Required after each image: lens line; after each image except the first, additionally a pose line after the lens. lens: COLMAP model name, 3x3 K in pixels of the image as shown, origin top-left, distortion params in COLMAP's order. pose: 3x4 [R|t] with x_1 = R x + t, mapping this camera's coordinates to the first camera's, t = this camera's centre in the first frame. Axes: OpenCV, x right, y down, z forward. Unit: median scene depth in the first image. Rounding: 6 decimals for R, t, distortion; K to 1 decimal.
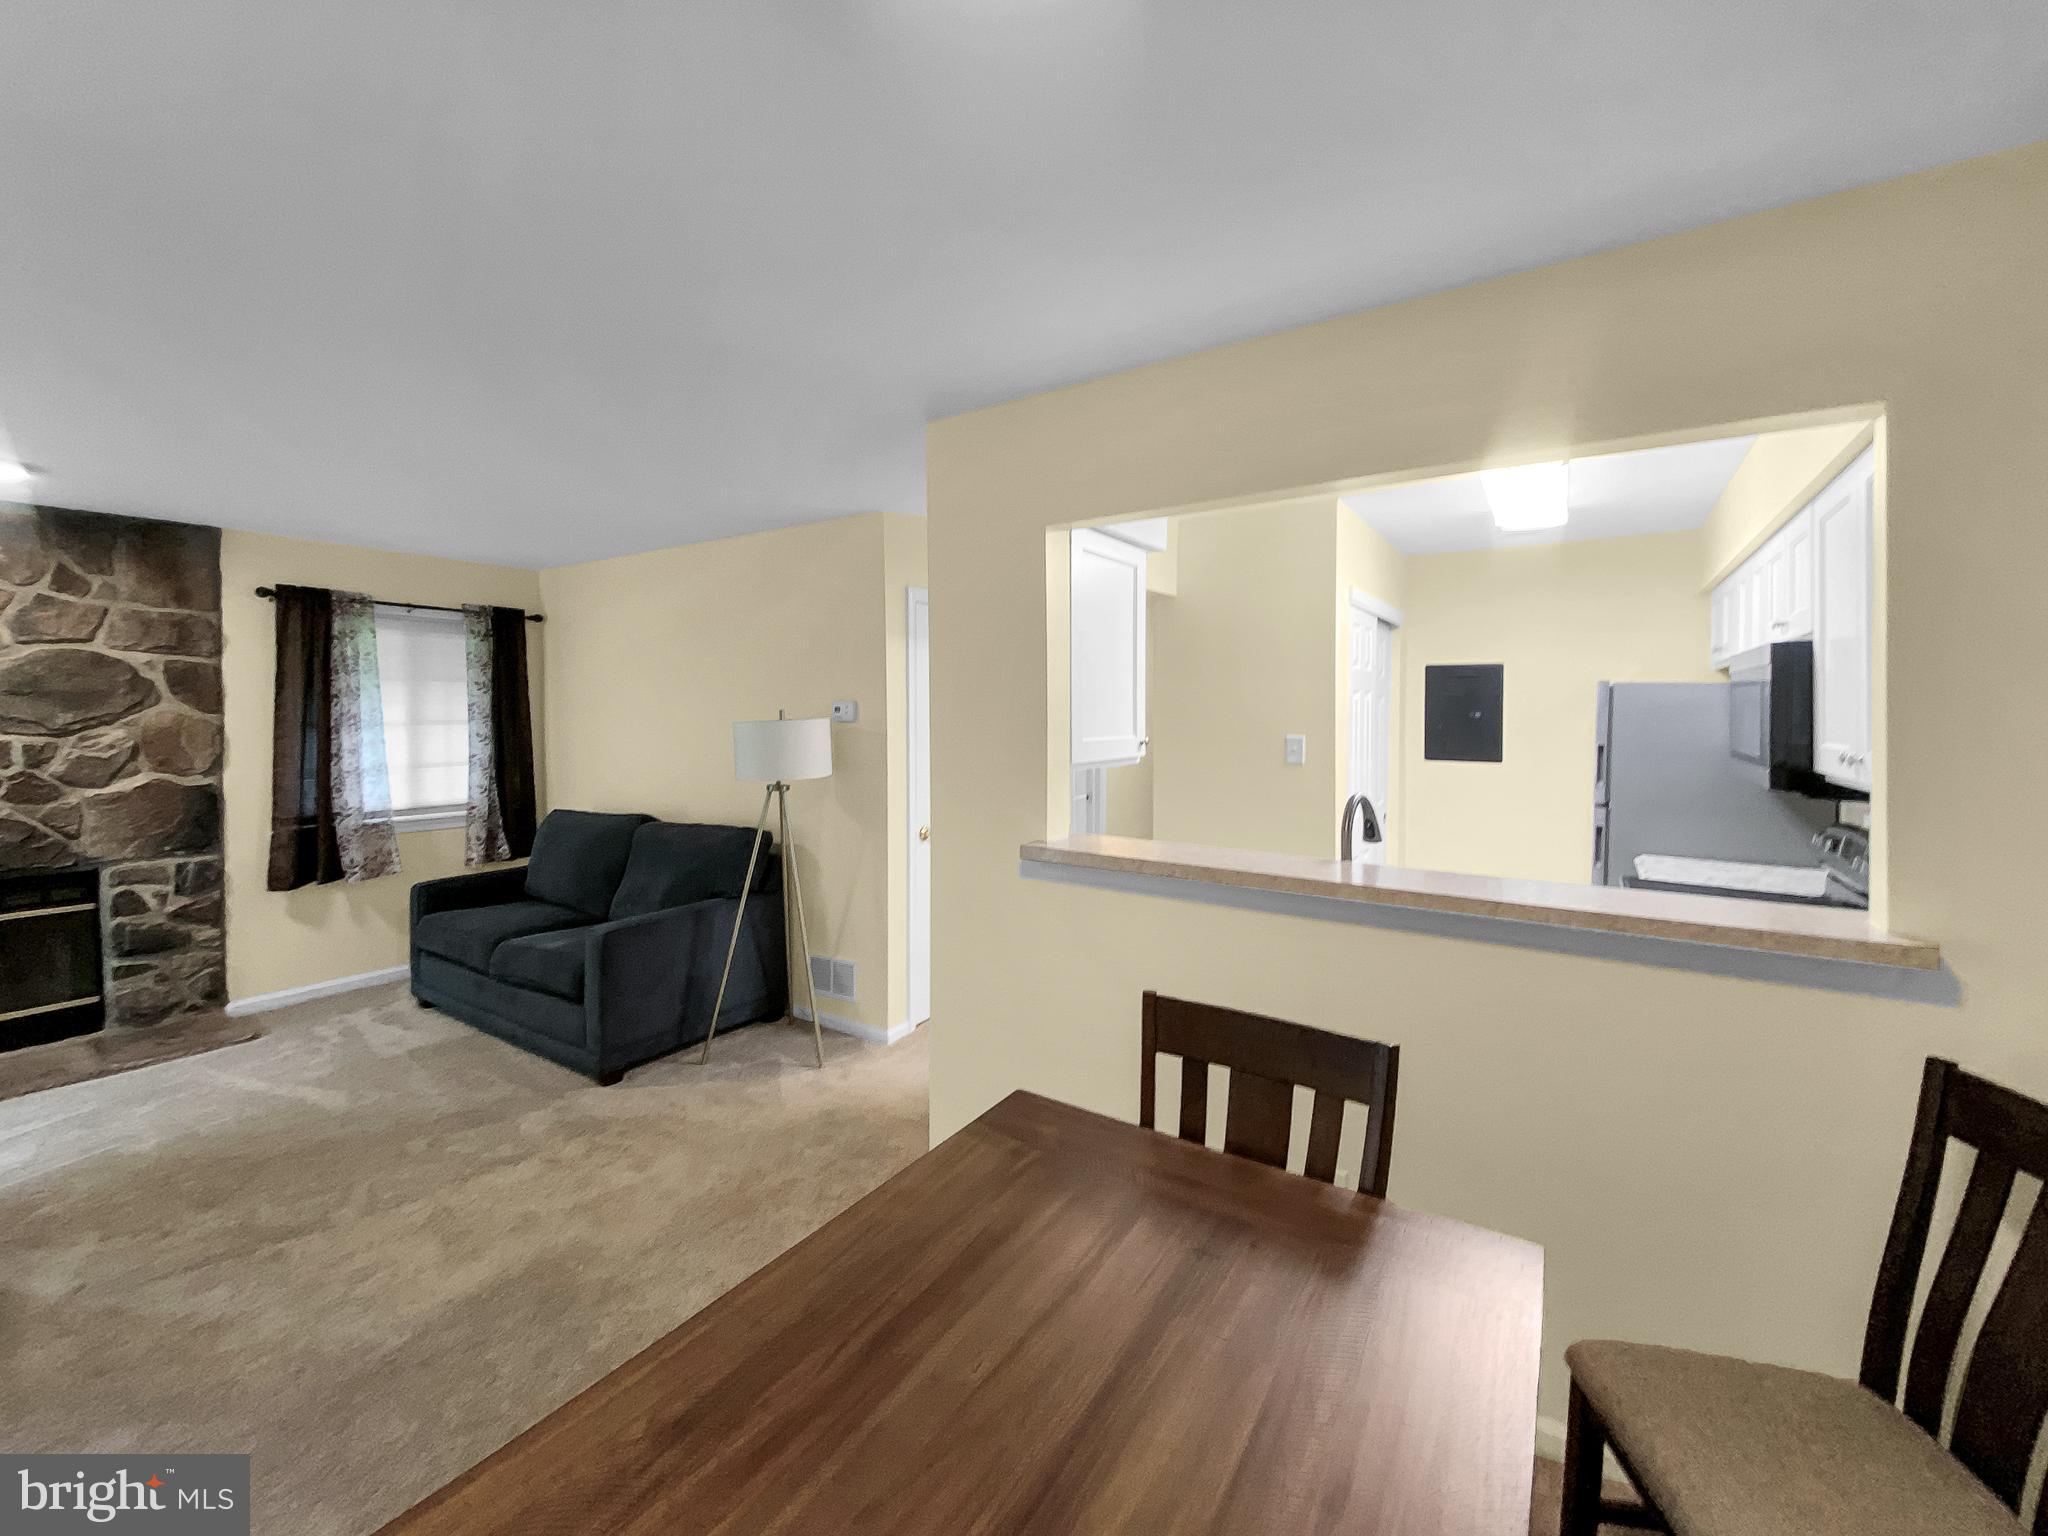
lens RADIAL K [[828.7, 0, 956.4], [0, 828.7, 689.5], [0, 0, 1]] dist [-0.002169, -0.003685]
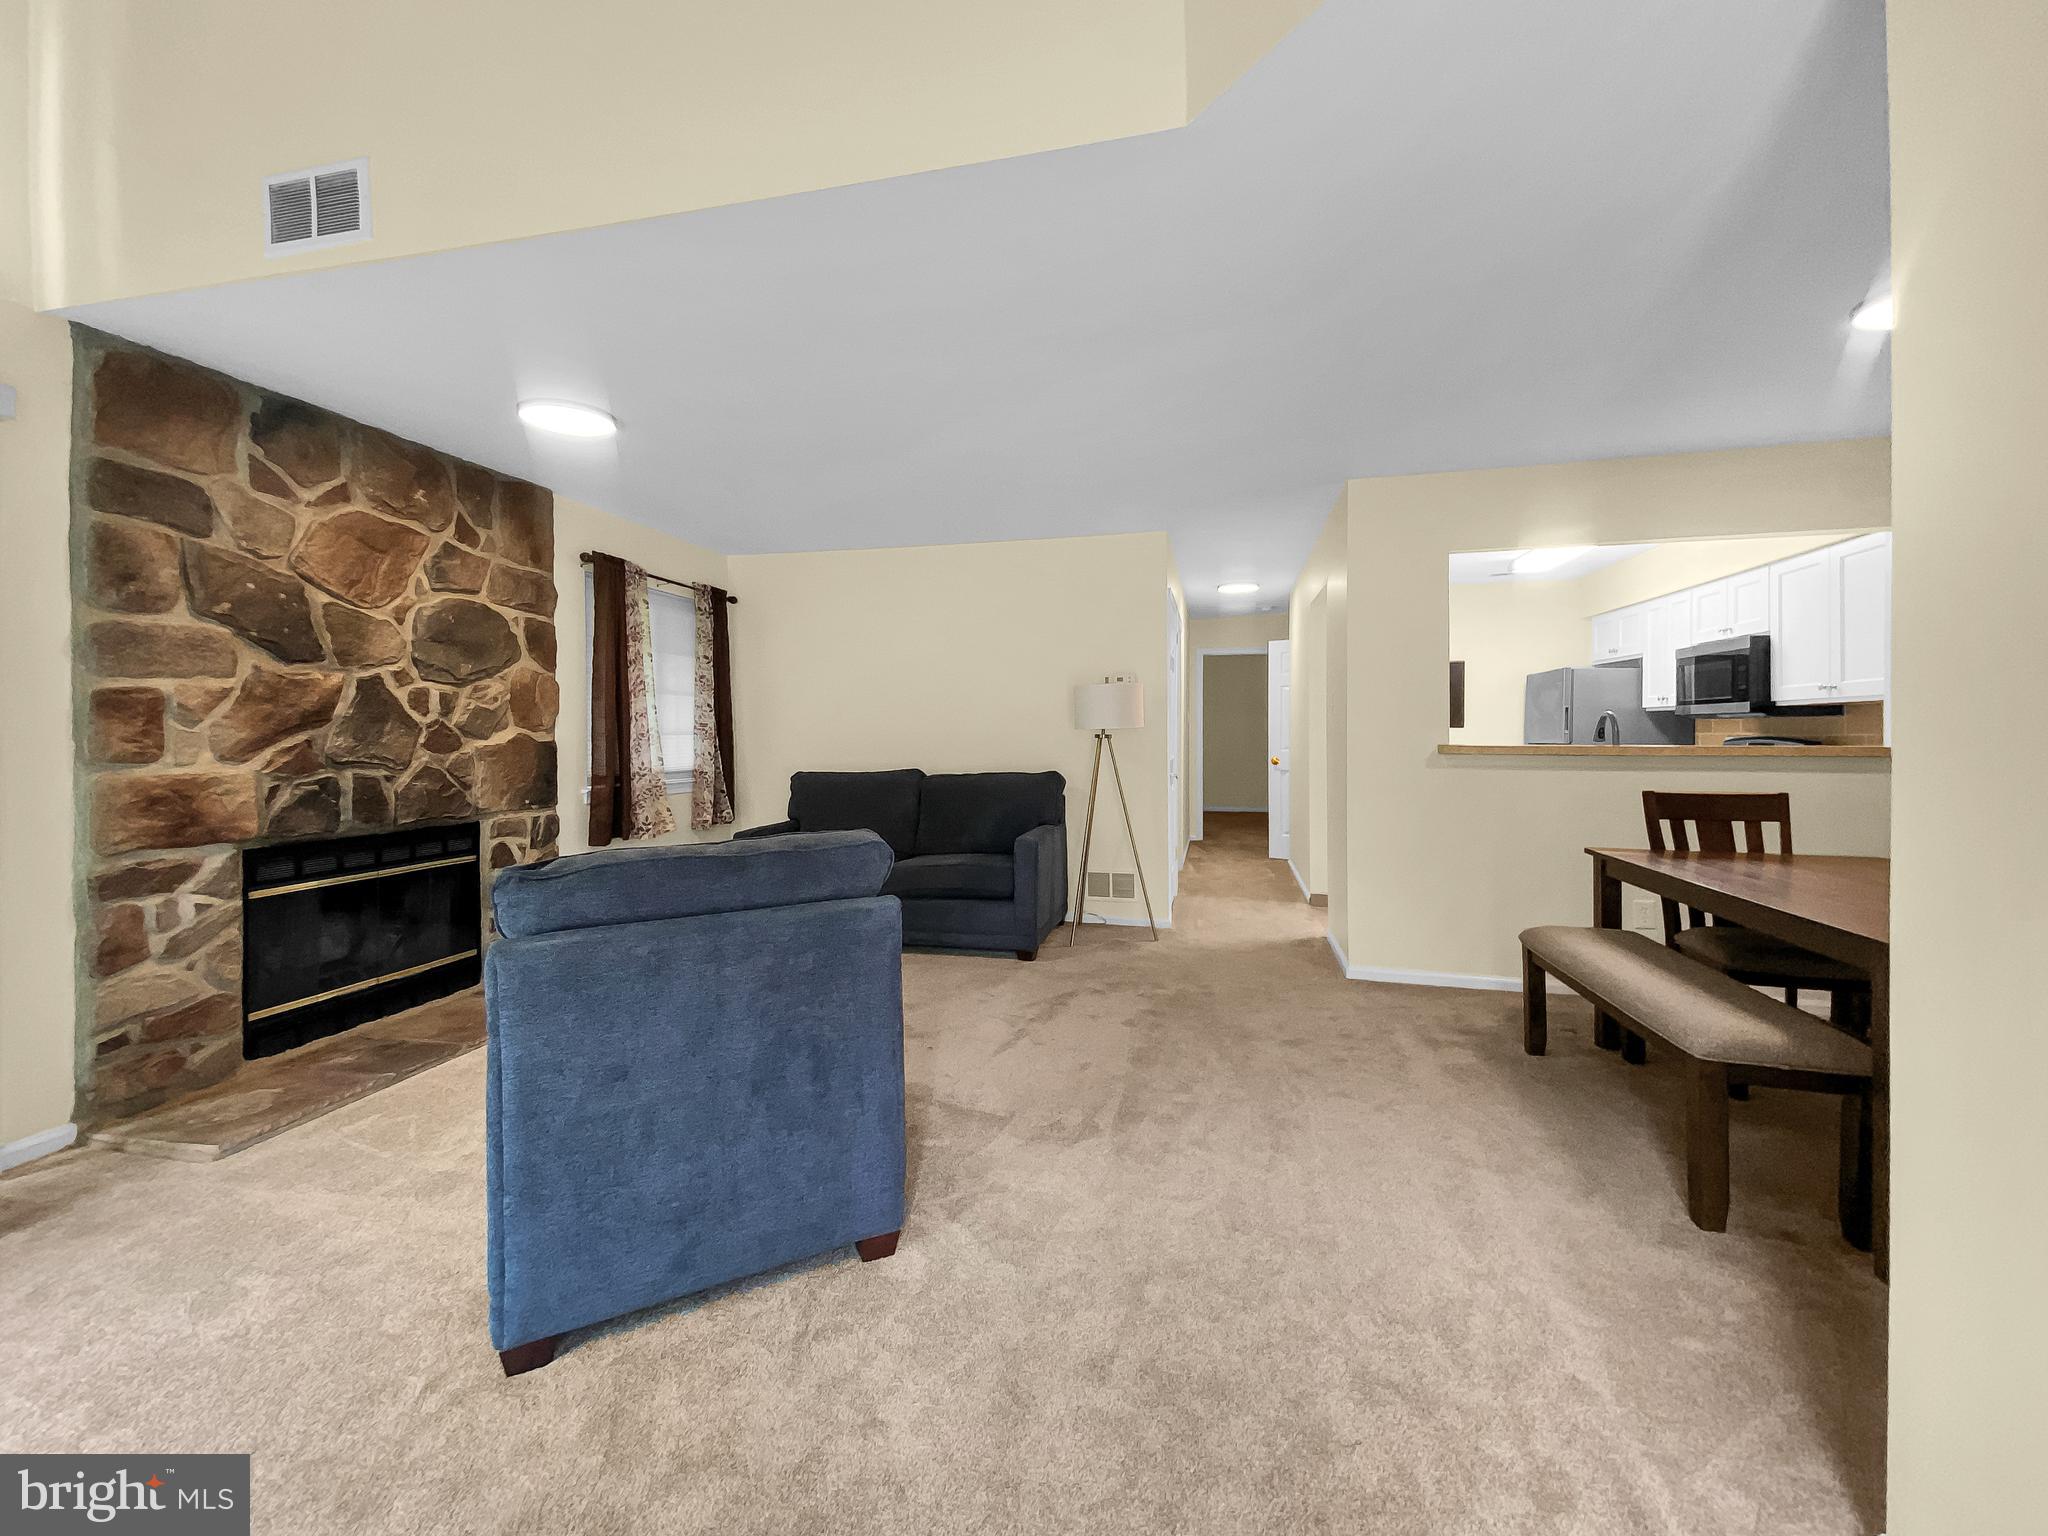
lens RADIAL K [[828.7, 0, 942.8], [0, 828.7, 699.1], [0, 0, 1]] dist [-0.002169, -0.003685]
pose [[0.946543, 0.013907, 0.322279, -0.828948], [-0.009140, 0.999825, -0.016299, 0.080629], [-0.322450, 0.012482, 0.946504, -0.135034]]
